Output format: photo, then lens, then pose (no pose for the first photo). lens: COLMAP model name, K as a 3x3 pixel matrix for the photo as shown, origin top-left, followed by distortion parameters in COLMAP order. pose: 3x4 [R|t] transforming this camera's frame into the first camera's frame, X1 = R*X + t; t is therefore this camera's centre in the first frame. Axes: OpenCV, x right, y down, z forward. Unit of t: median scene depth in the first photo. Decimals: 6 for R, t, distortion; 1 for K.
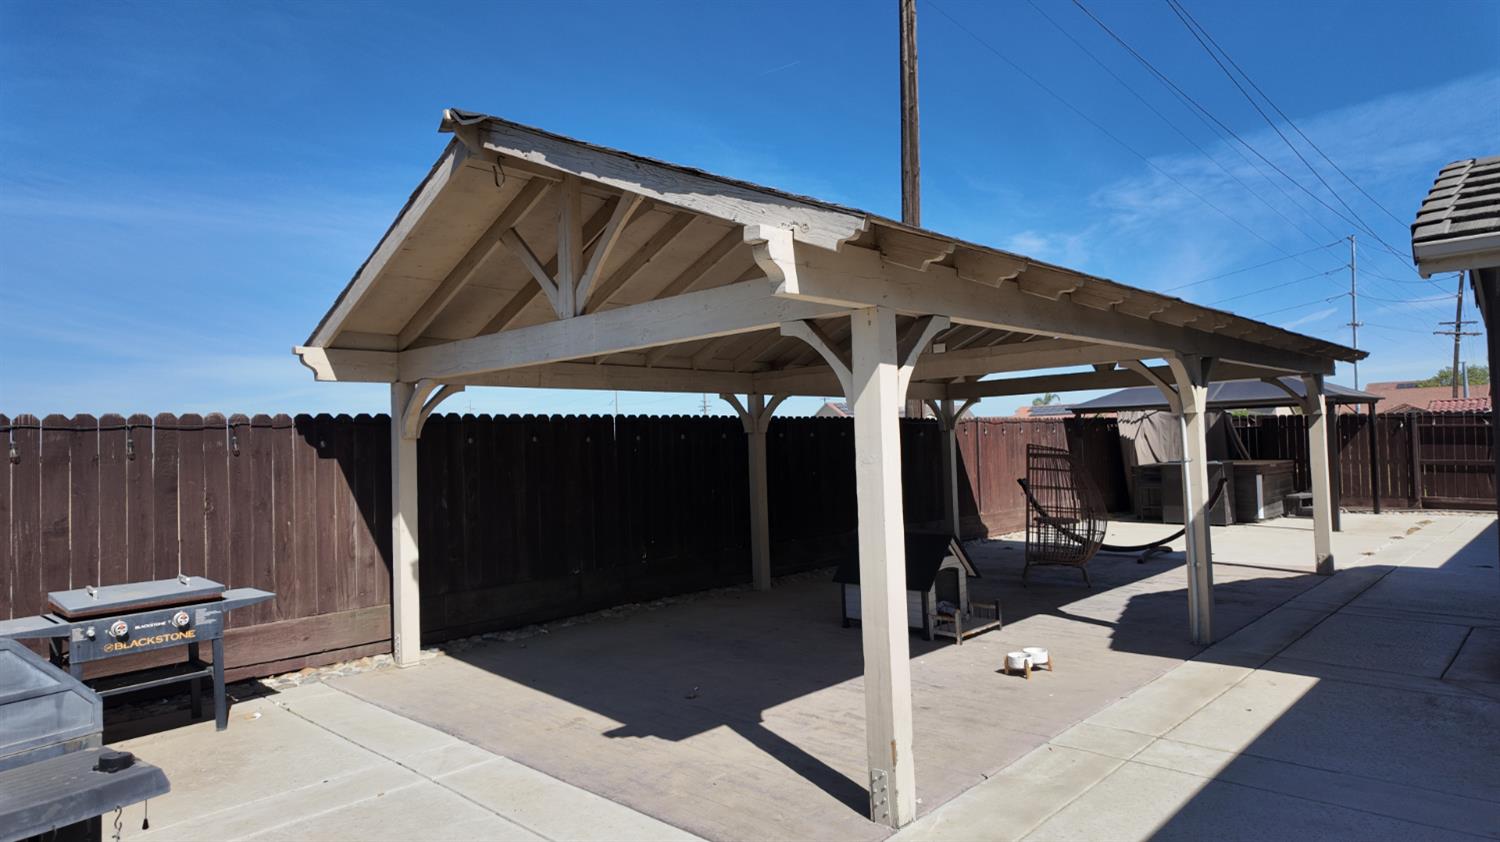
lens RADIAL K [[870.0, 0, 750.0], [0, 870.0, 421.0], [0, 0, 1]] dist [0.045536, -0.032567]
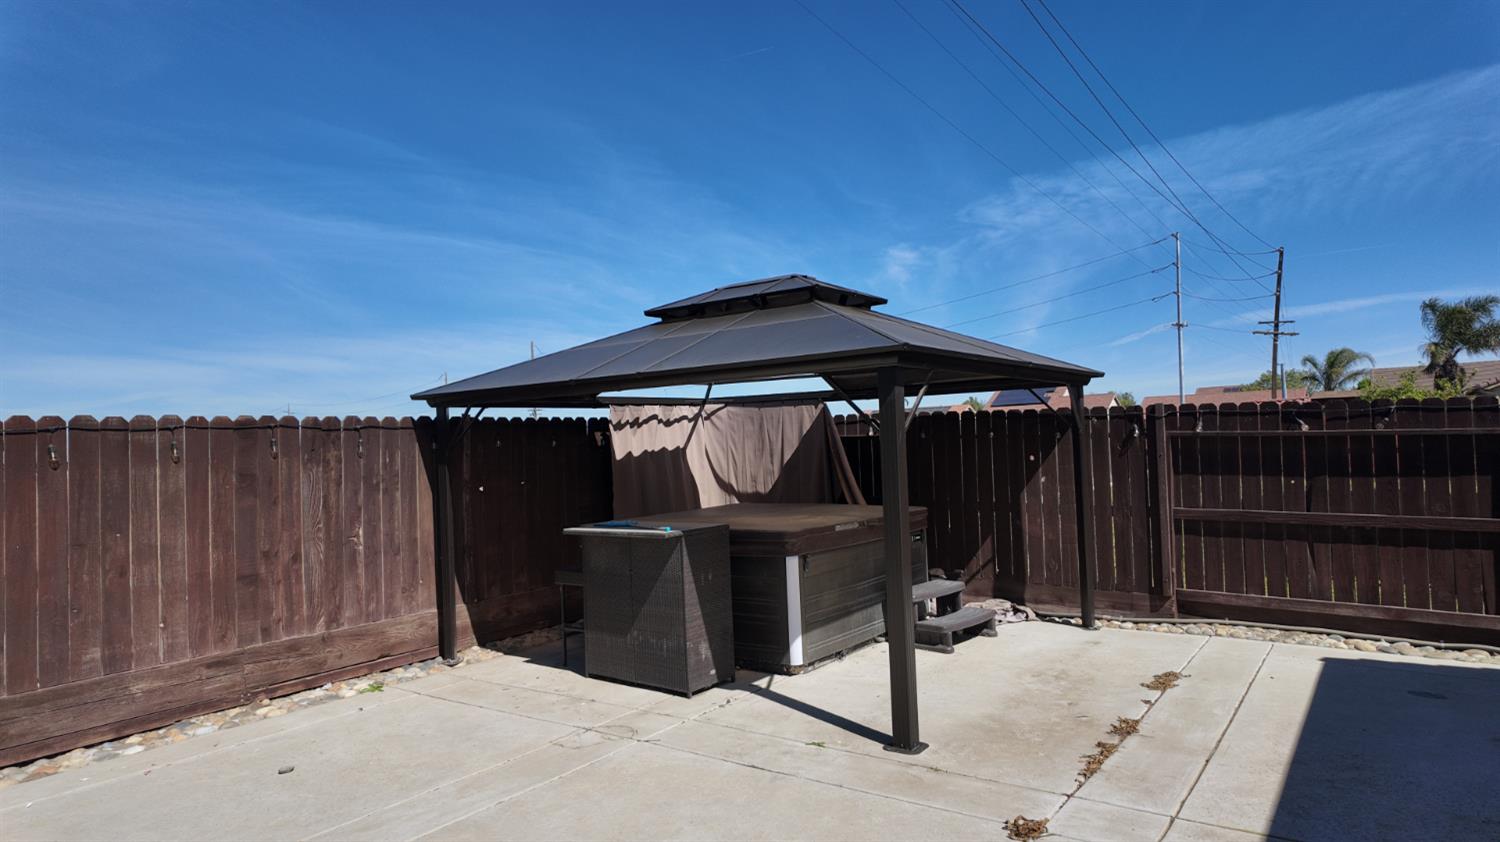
lens RADIAL K [[870.0, 0, 750.0], [0, 870.0, 421.0], [0, 0, 1]] dist [0.045536, -0.032567]
pose [[0.991153, -0.001021, 0.132724, 0.470876], [0.001964, 0.999974, -0.006975, 0.001491], [-0.132713, 0.007174, 0.991128, 0.565473]]
